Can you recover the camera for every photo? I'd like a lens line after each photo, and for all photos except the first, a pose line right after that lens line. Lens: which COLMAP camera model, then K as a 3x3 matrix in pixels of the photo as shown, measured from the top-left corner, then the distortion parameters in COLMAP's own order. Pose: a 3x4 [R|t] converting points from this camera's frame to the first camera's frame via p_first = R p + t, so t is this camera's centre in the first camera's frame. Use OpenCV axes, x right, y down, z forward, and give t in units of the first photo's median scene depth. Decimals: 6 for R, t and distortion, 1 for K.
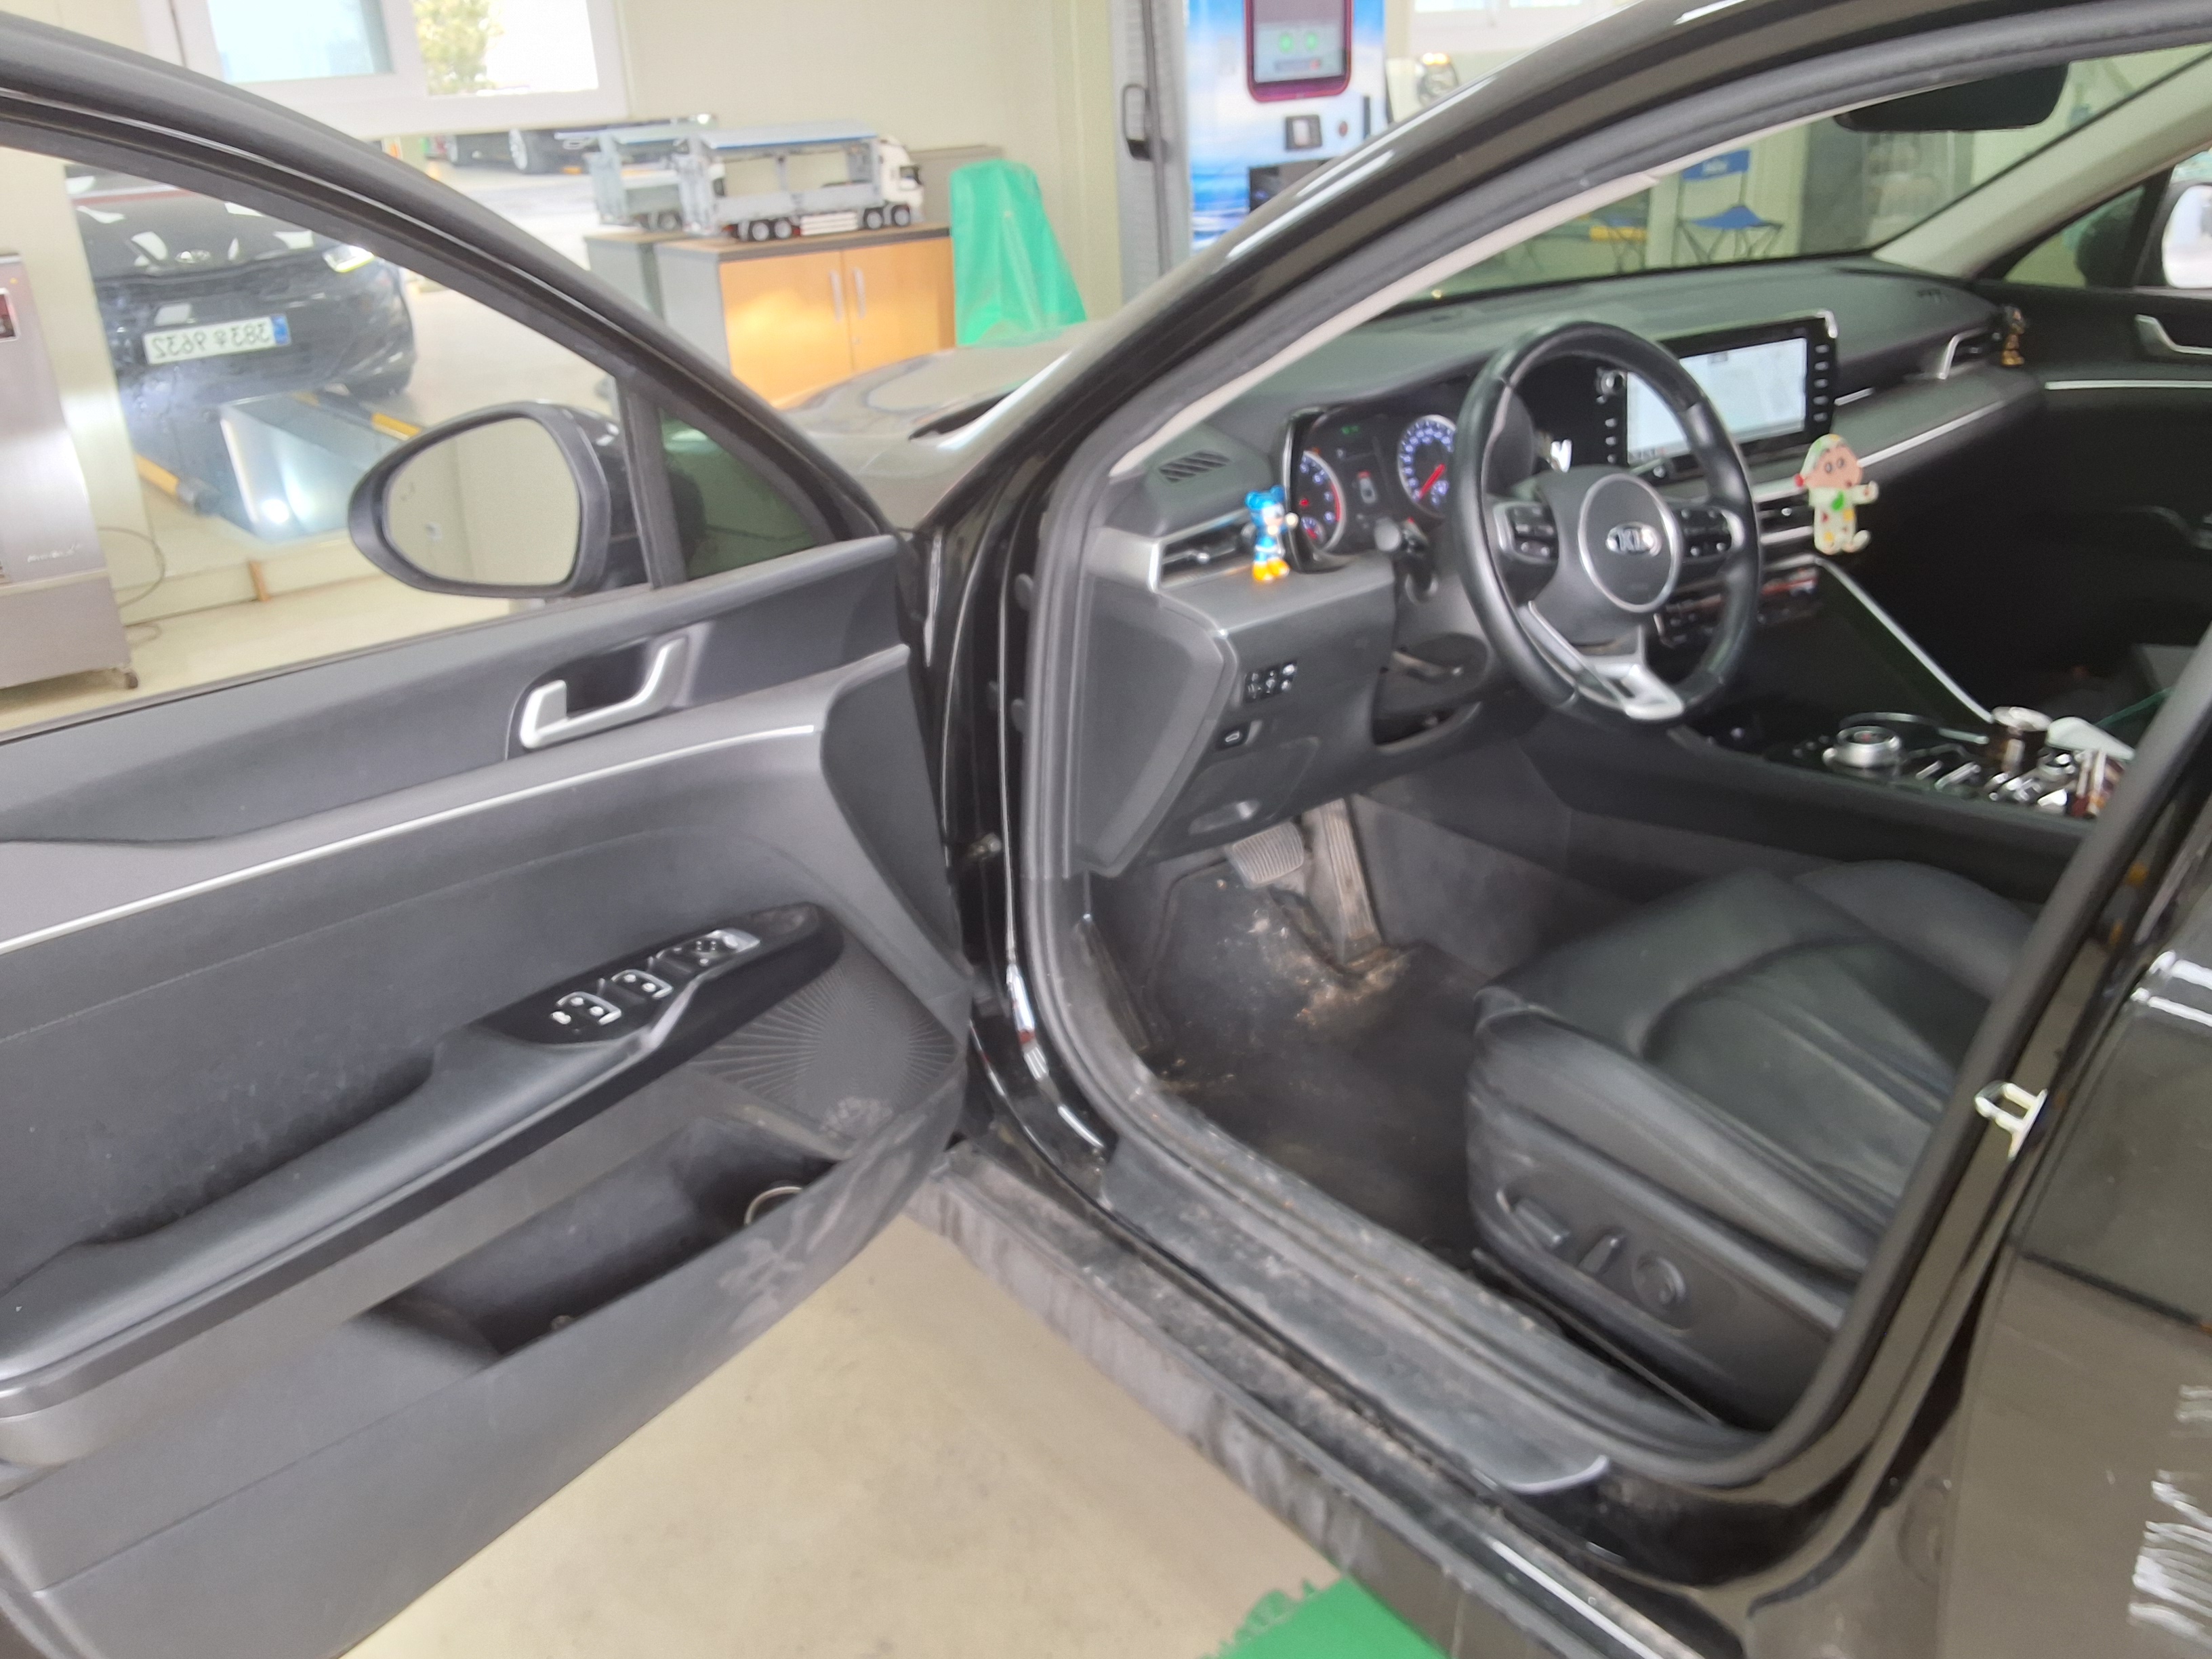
lens RADIAL K [[1749.4, 0, 1094.6], [0, 1749.4, 845.6], [0, 0, 1]] dist [0.119653, -0.218548]
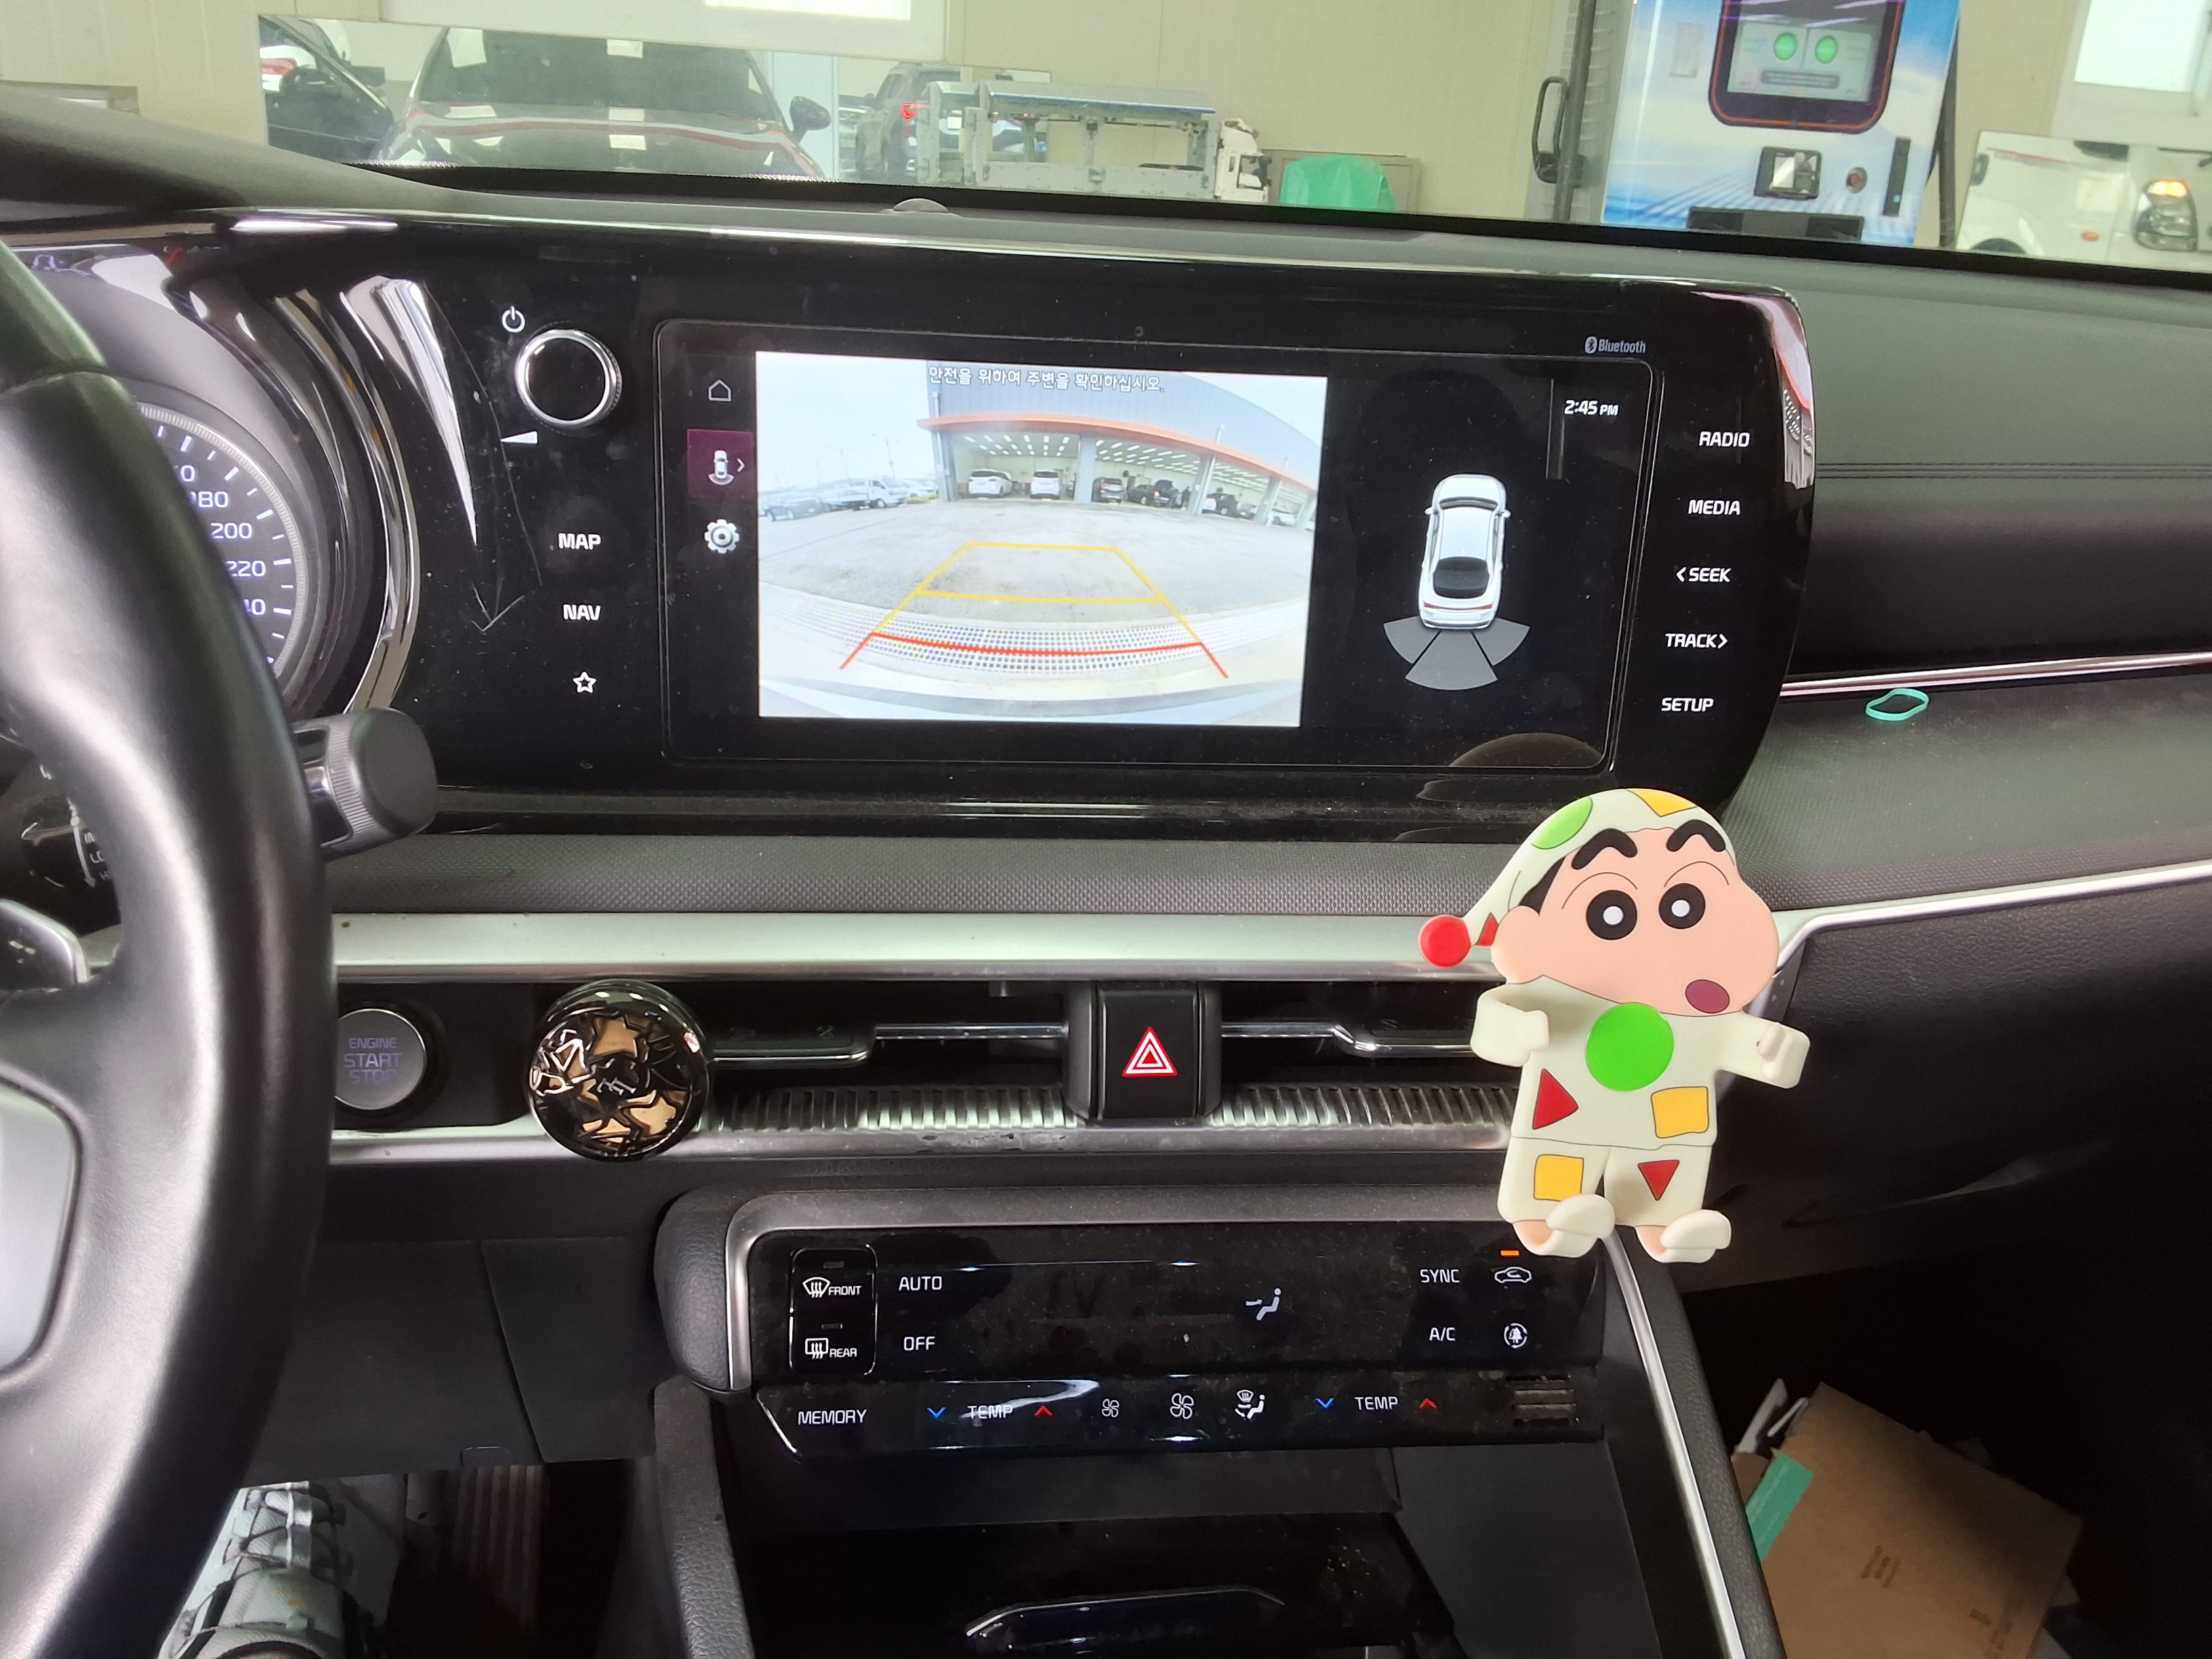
lens RADIAL K [[1760.8, 0, 1097.1], [0, 1760.8, 823.4], [0, 0, 1]] dist [0.125108, -0.218698]
pose [[0.921556, 0.232103, -0.311227, 0.341619], [-0.248622, 0.968501, -0.013906, -0.165166], [0.298196, 0.090193, 0.950234, 0.605699]]
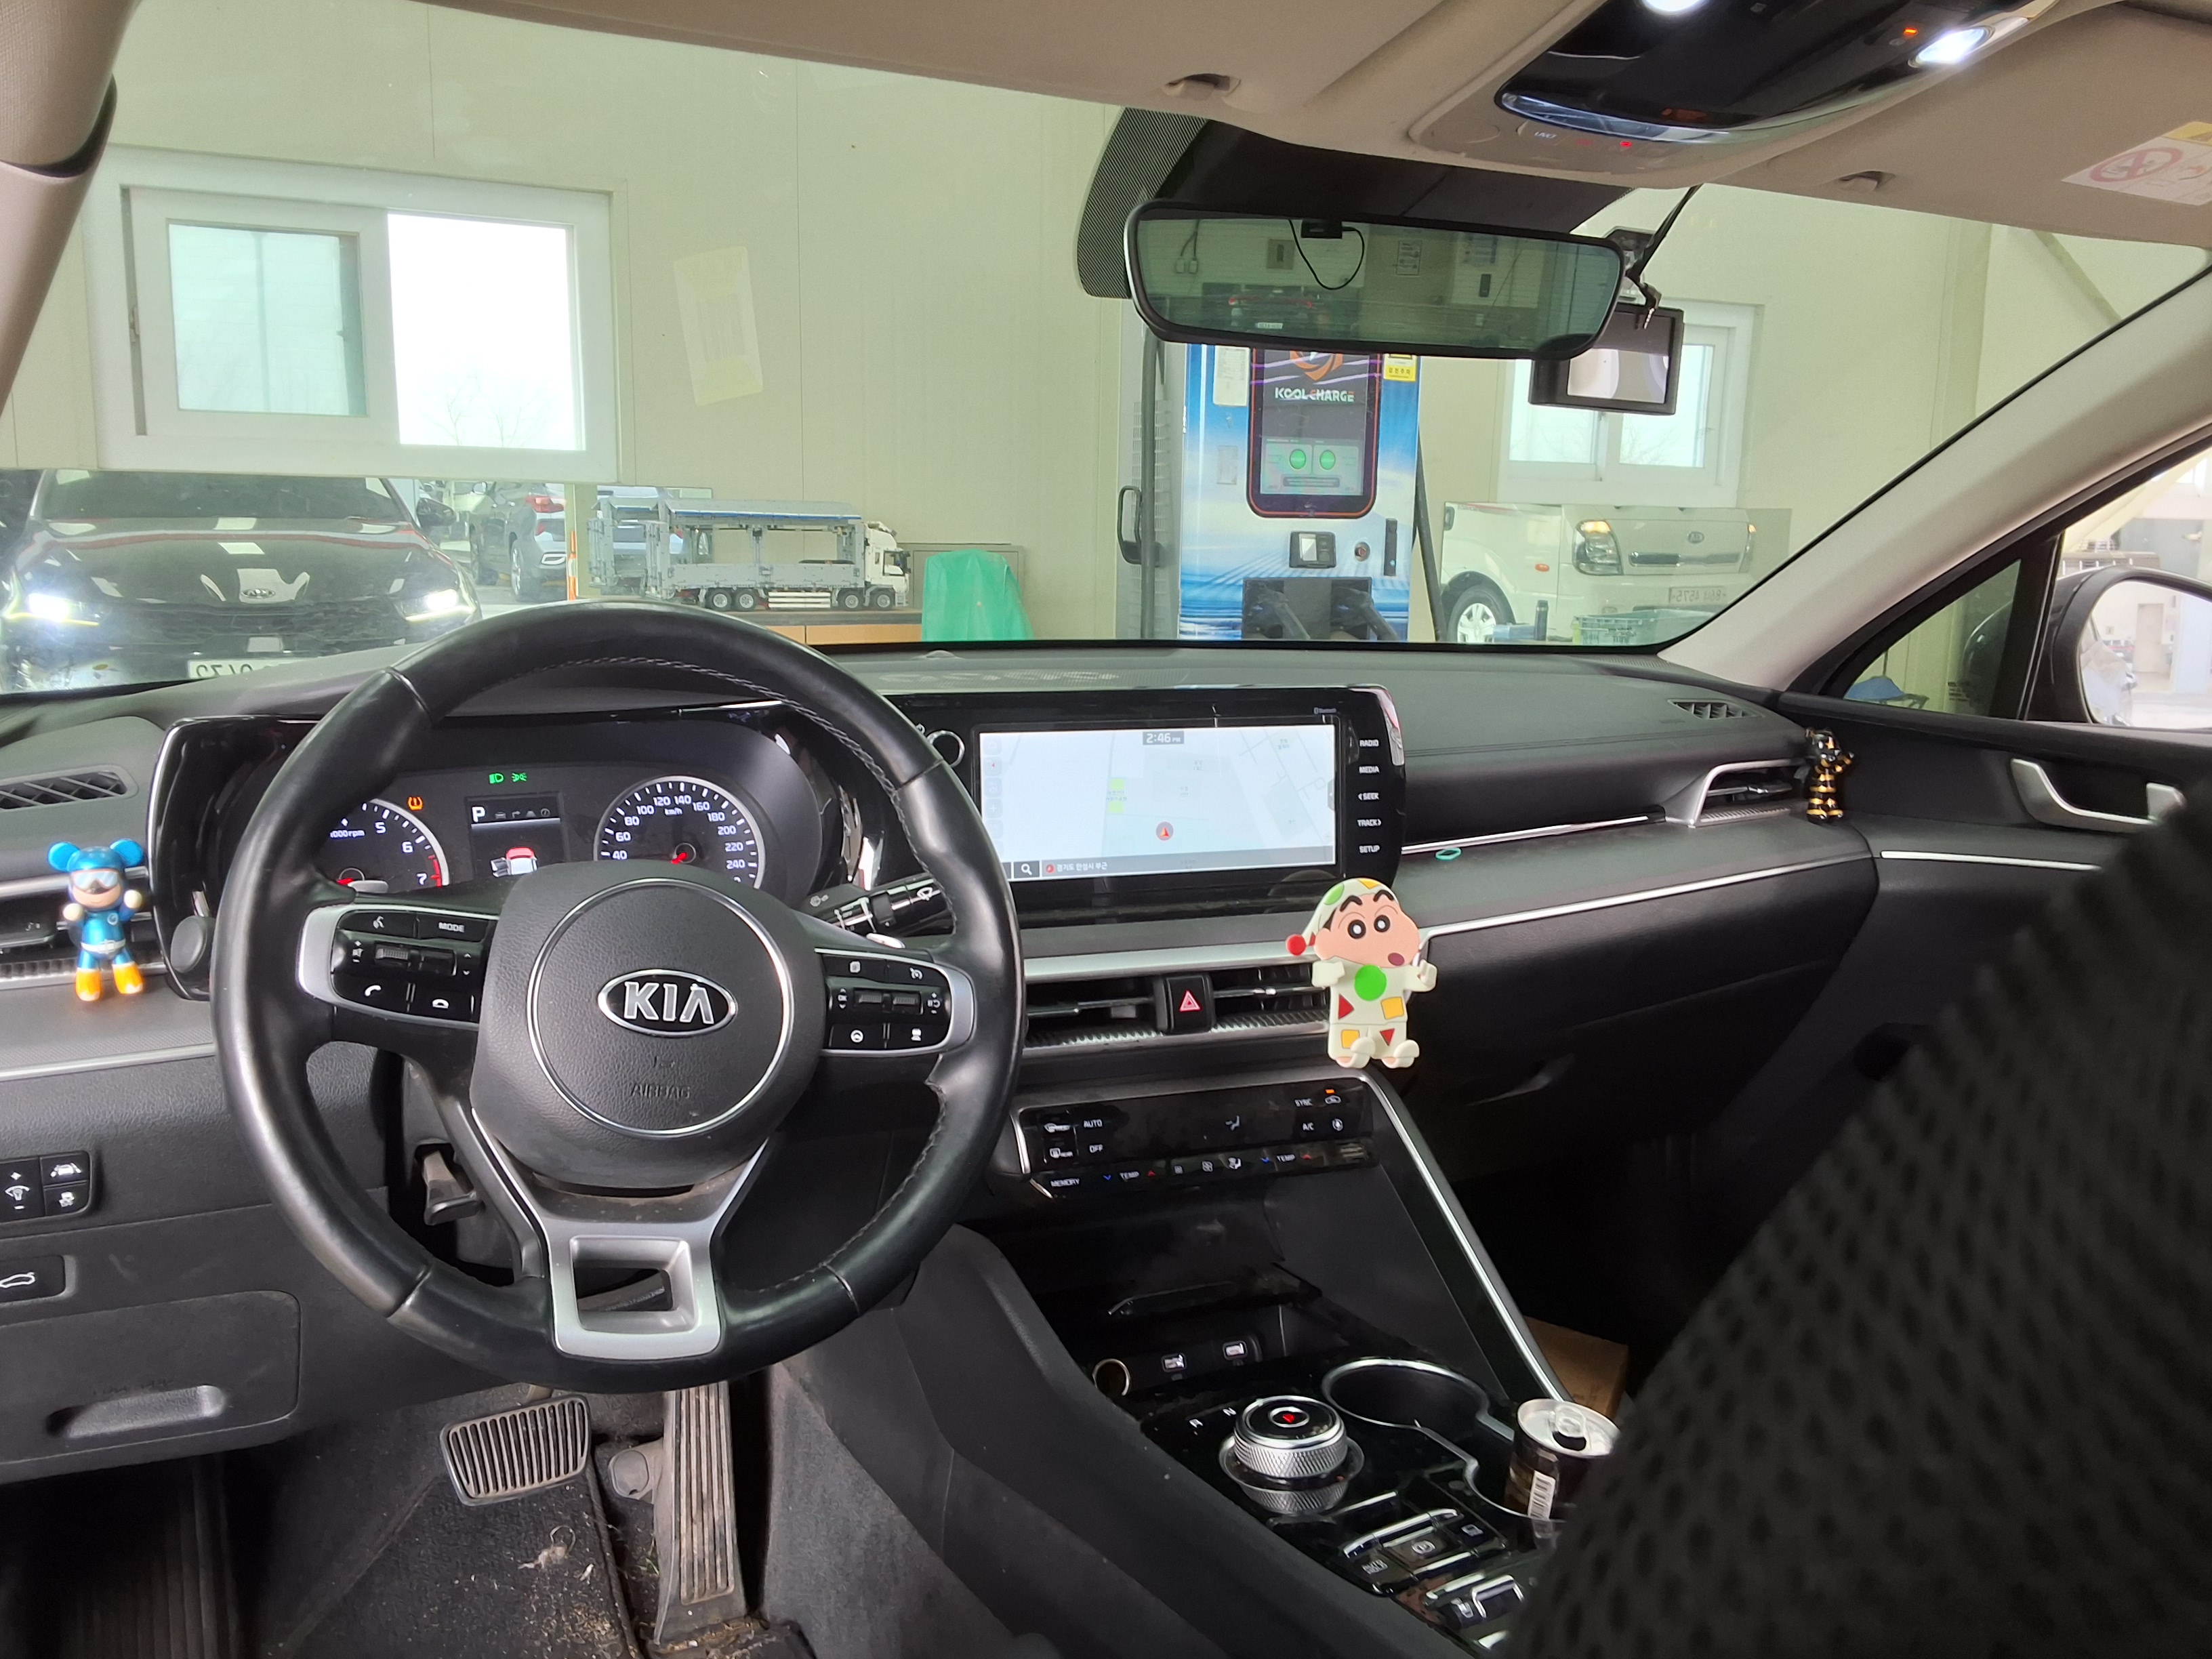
lens RADIAL K [[1749.4, 0, 1094.6], [0, 1749.4, 845.6], [0, 0, 1]] dist [0.119653, -0.218548]
pose [[0.986882, 0.097209, -0.128896, 0.324001], [-0.124586, 0.966336, -0.225108, -0.076110], [0.102675, 0.238213, 0.965770, 0.327905]]
